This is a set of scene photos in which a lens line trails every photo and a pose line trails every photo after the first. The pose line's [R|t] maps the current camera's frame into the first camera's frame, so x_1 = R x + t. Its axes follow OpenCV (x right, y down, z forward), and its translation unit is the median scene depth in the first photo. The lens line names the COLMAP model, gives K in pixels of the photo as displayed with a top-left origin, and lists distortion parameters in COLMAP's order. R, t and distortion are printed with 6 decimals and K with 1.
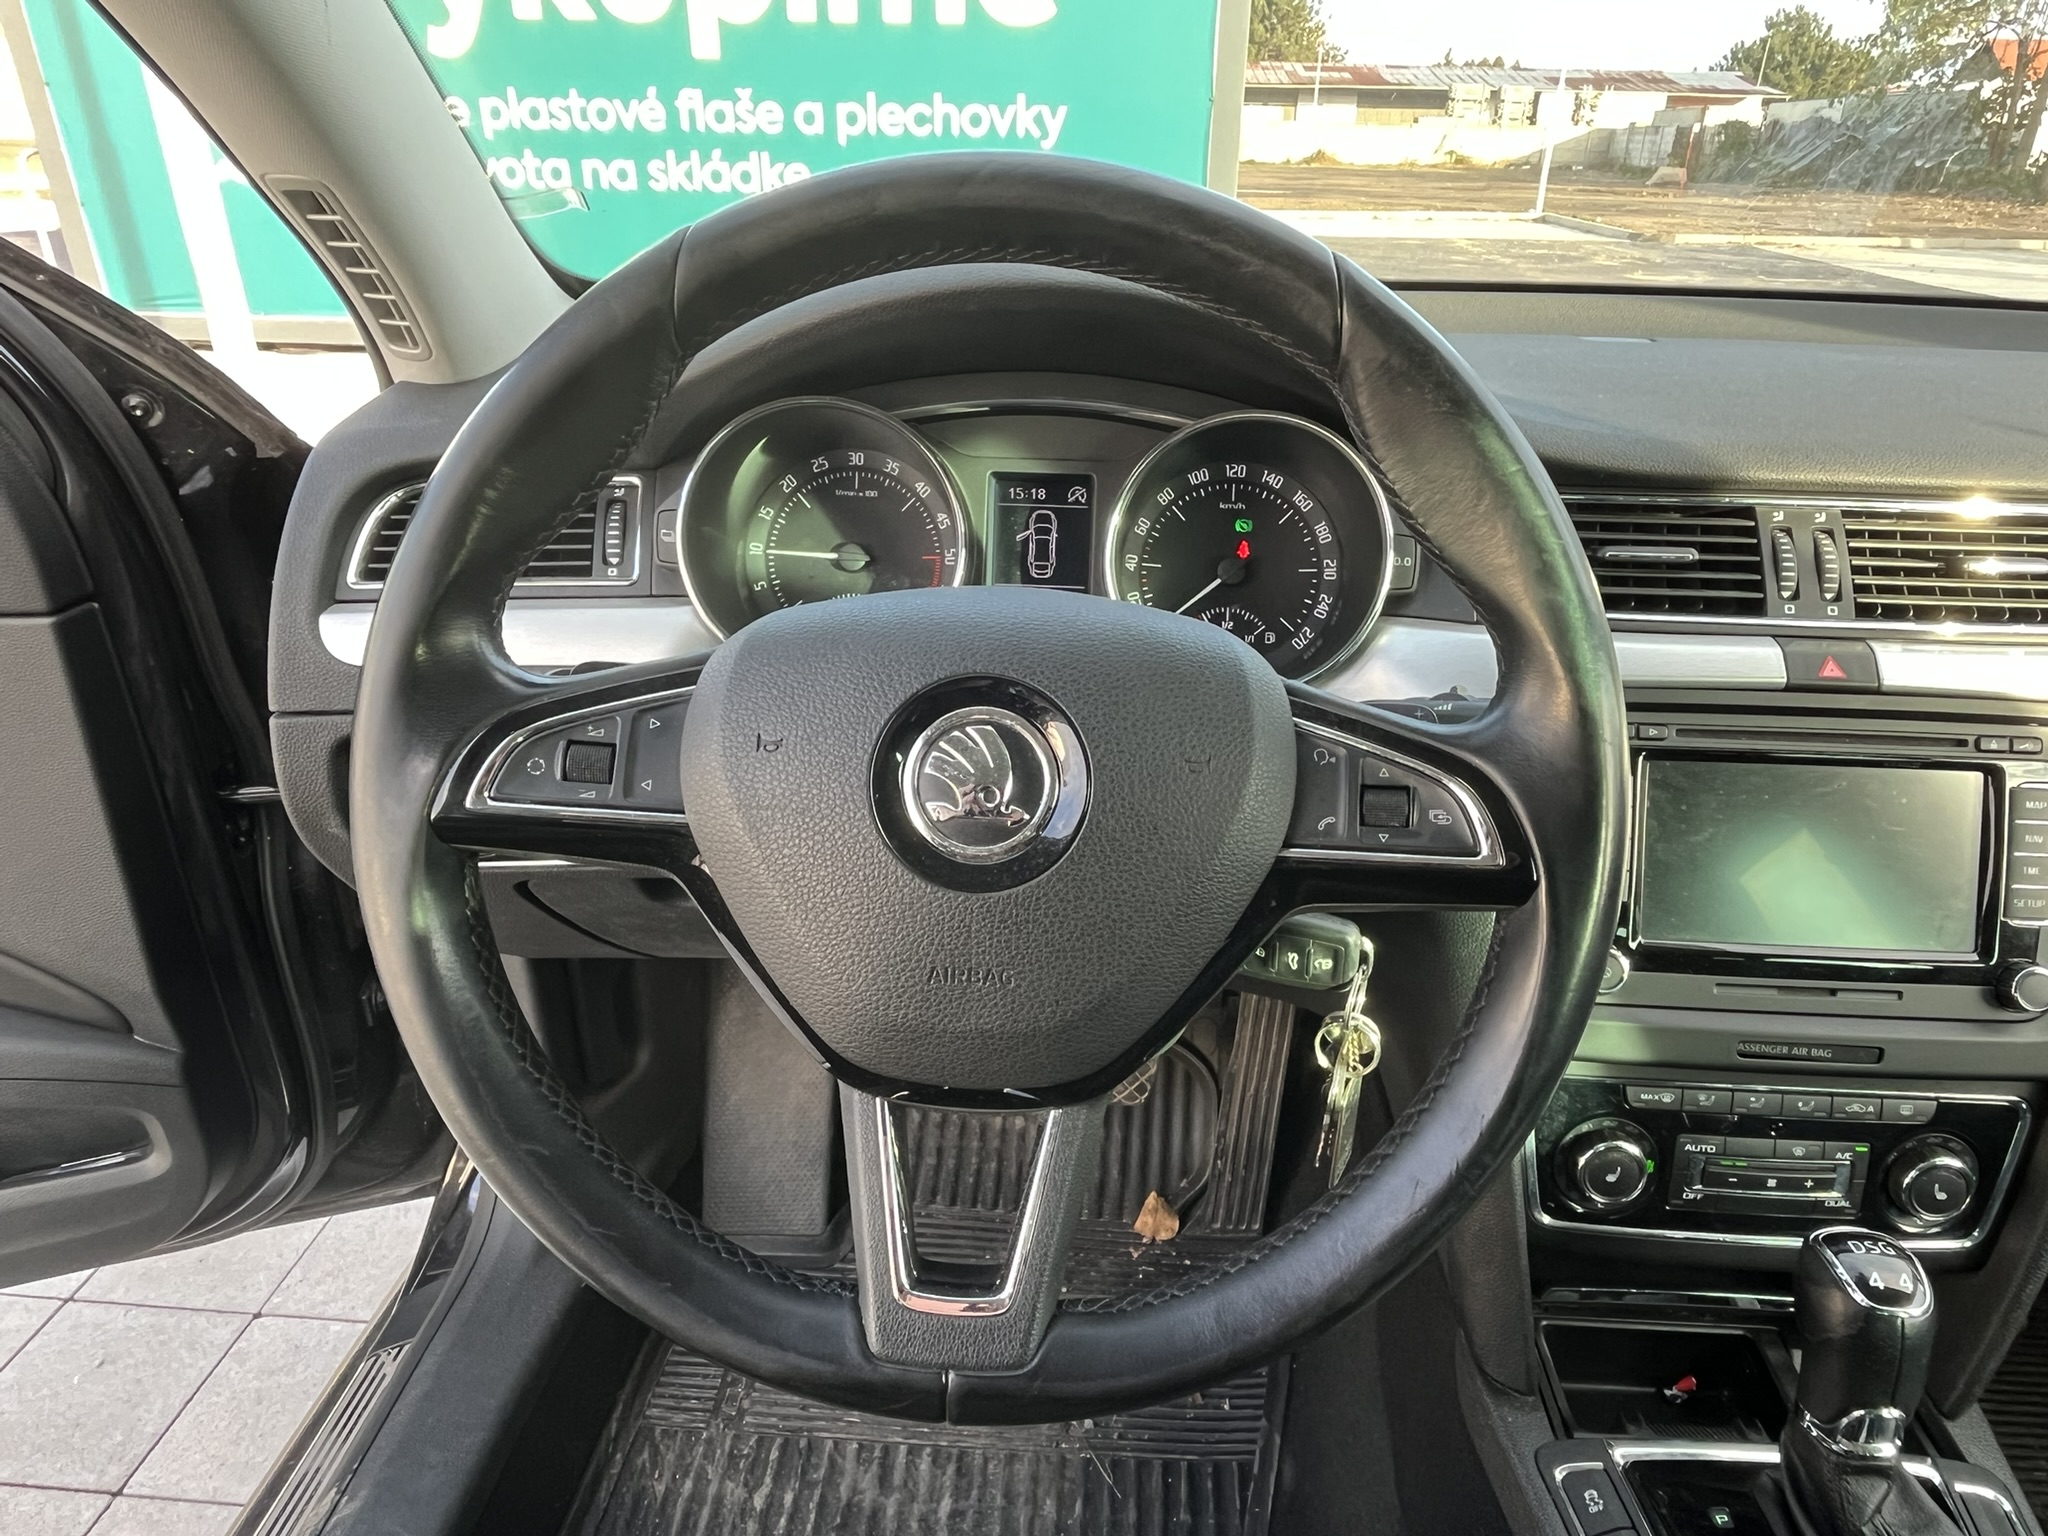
lens RADIAL K [[1293.7, 0, 1061.6], [0, 1293.7, 810.6], [0, 0, 1]] dist [0.000327, -0.005014]
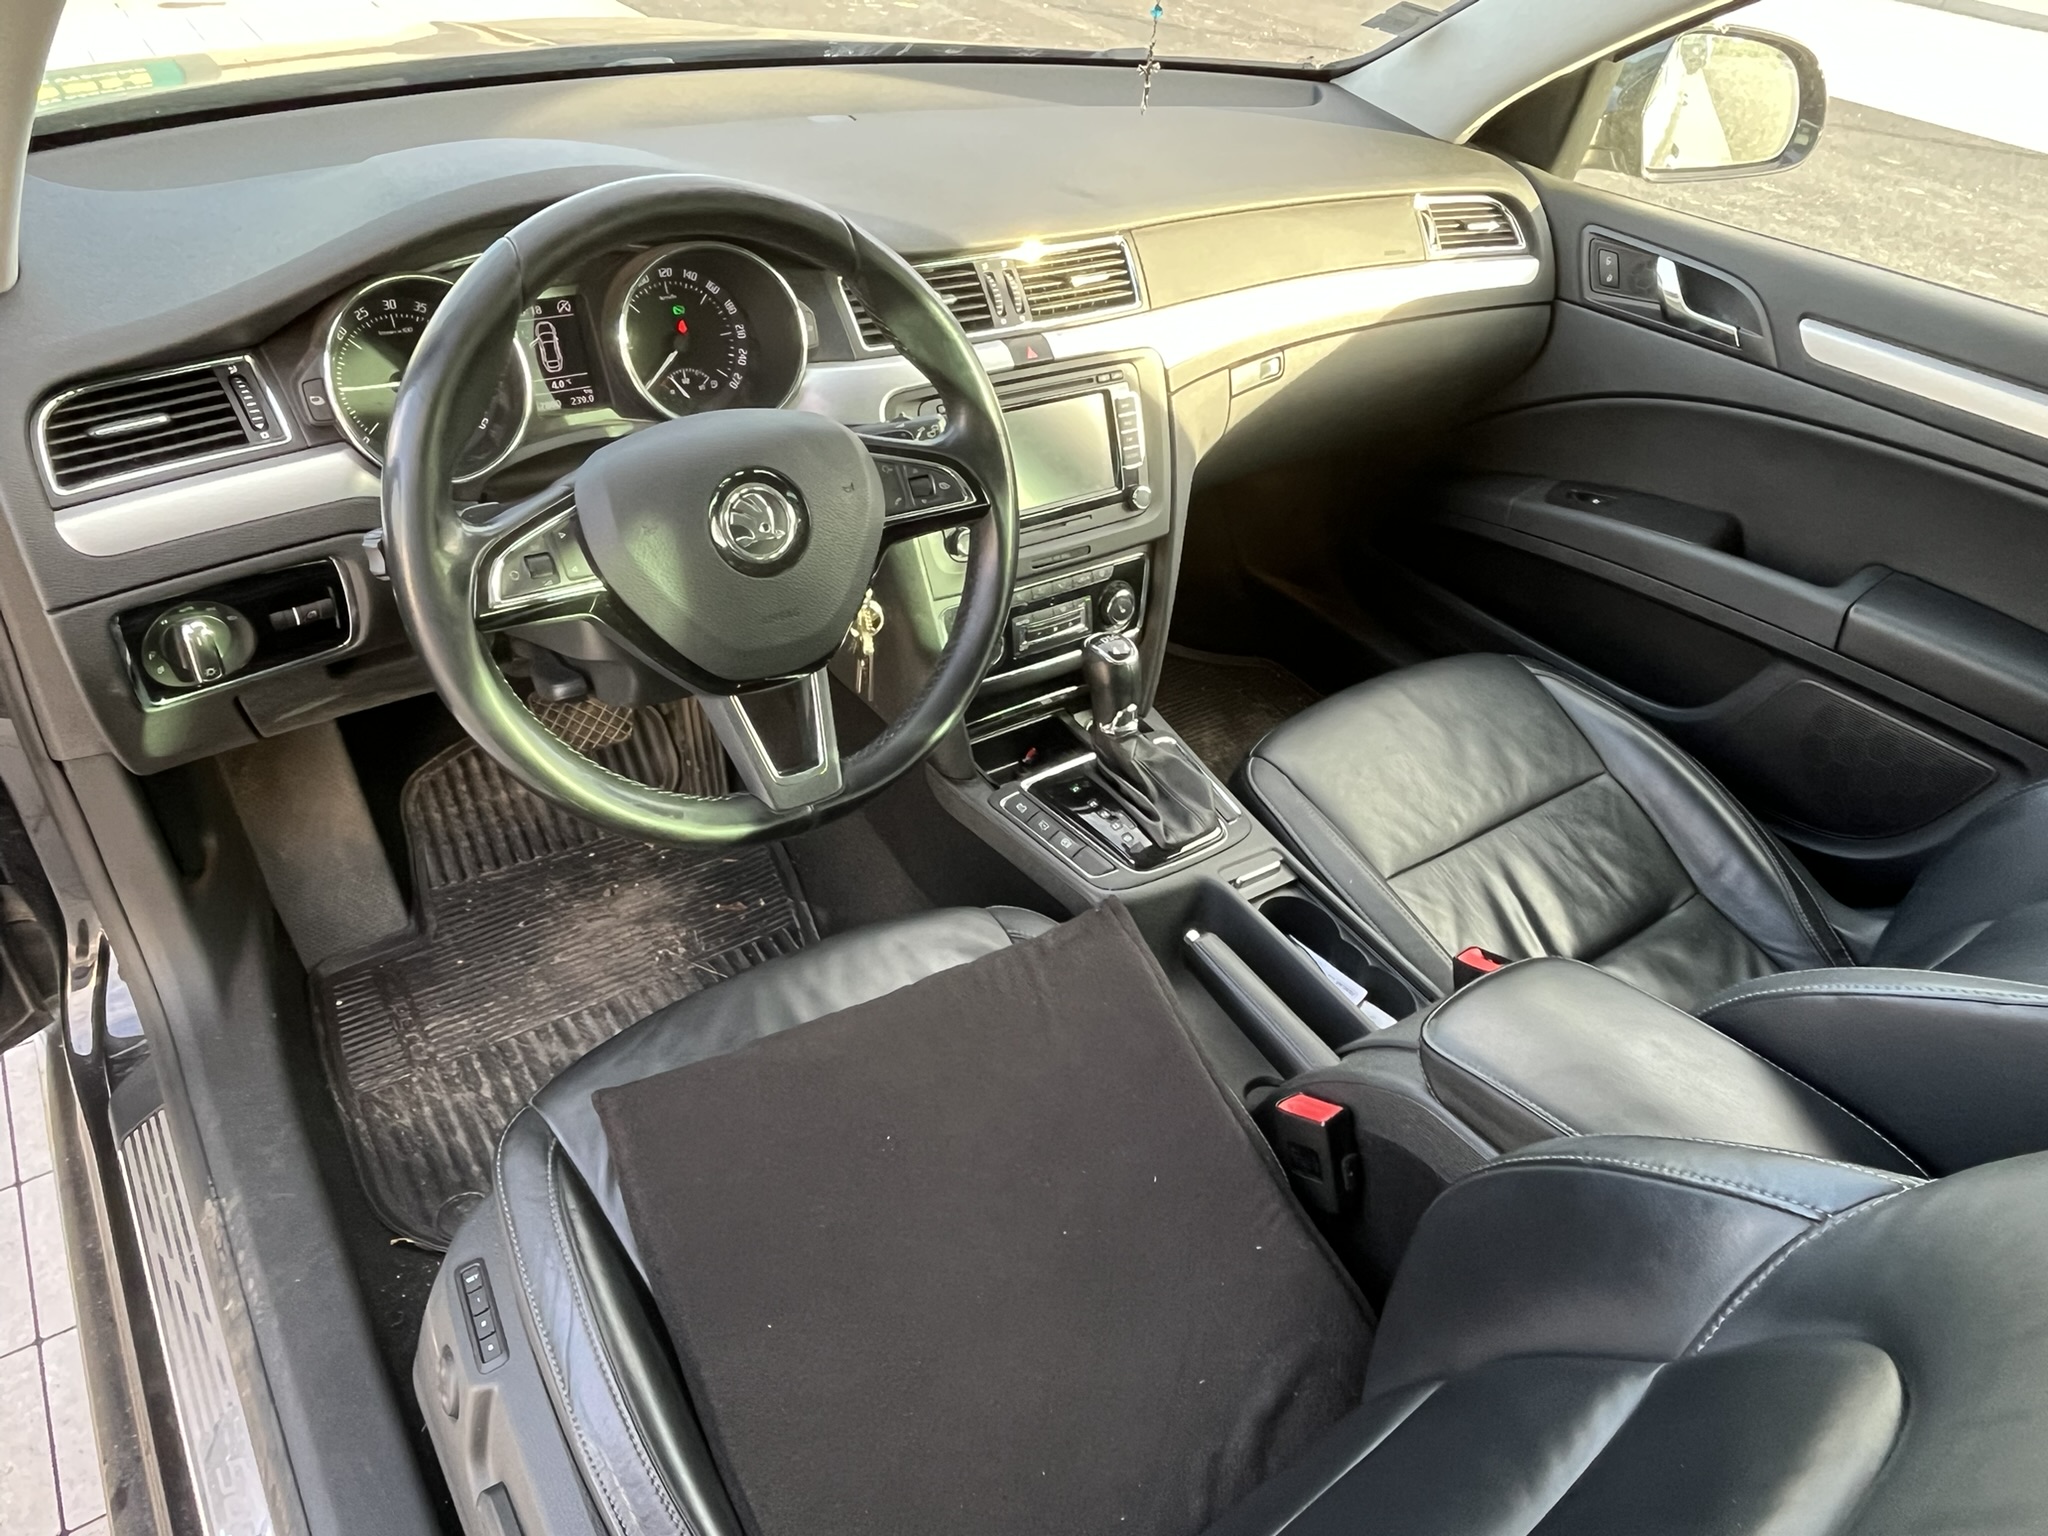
lens RADIAL K [[1295.1, 0, 1032.5], [0, 1295.1, 801.4], [0, 0, 1]] dist [0.001478, -0.002613]
pose [[0.783665, -0.356403, 0.508769, -0.554666], [0.204554, 0.921412, 0.330390, -0.122290], [-0.586538, -0.154845, 0.794982, -0.560425]]
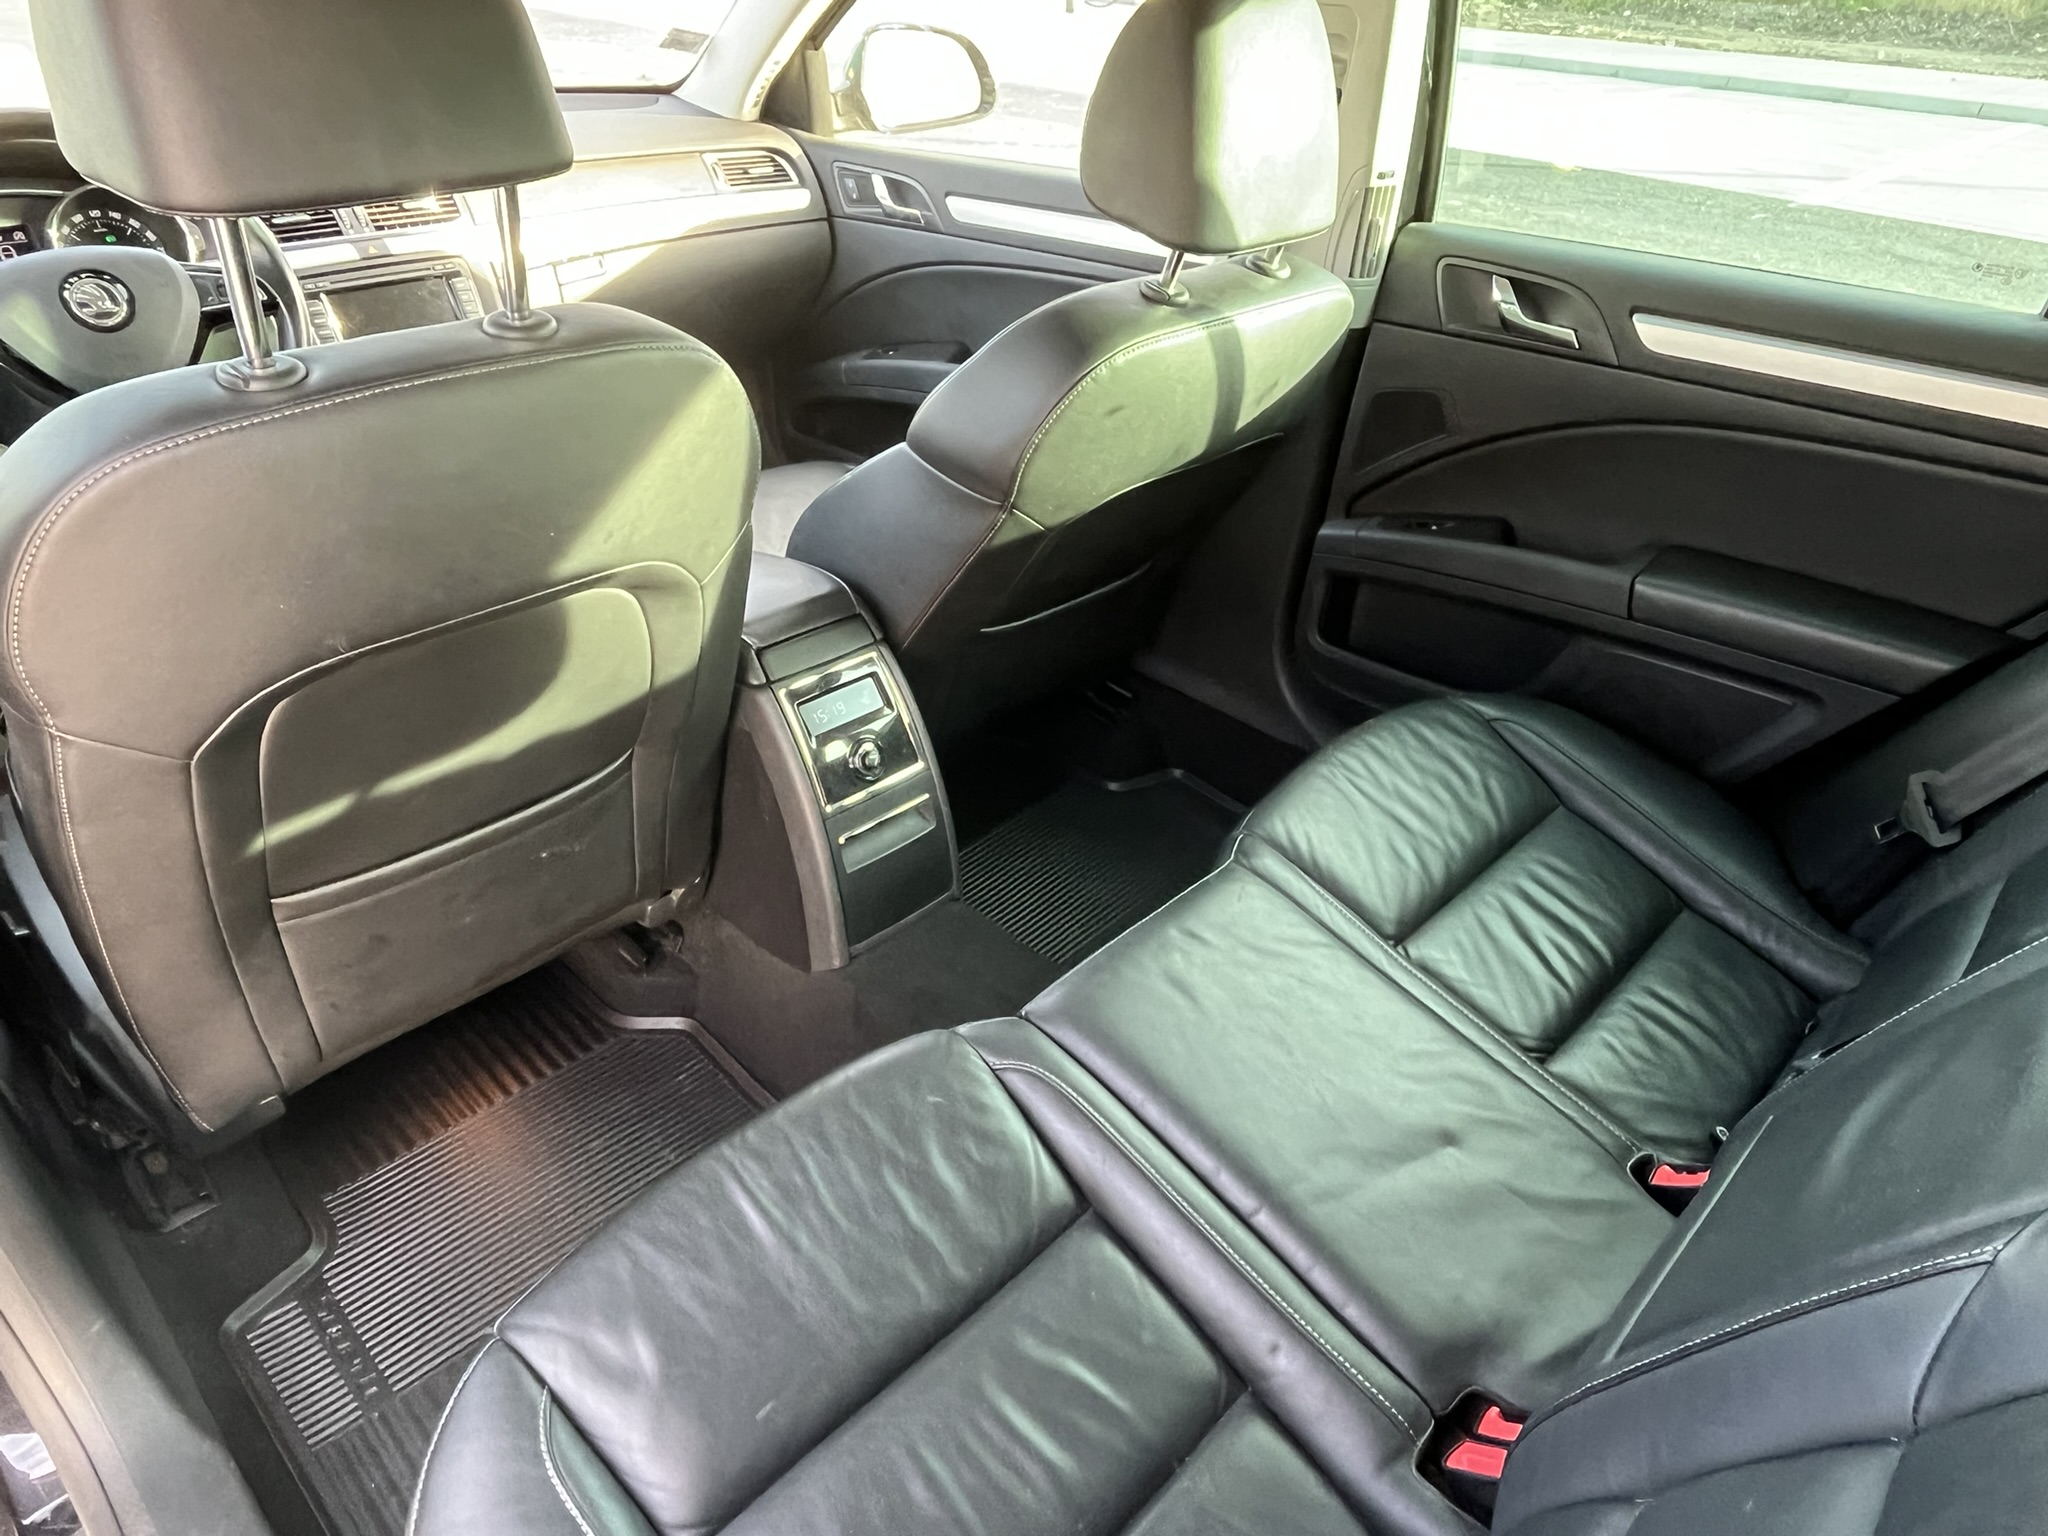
lens RADIAL K [[1326.5, 0, 1032.1], [0, 1326.5, 770.8], [0, 0, 1]] dist [-0.001670, -0.000026]
pose [[0.665519, -0.406447, 0.626008, -0.680486], [0.317716, 0.913211, 0.255150, 0.608263], [-0.675382, 0.029085, 0.736894, -1.949215]]
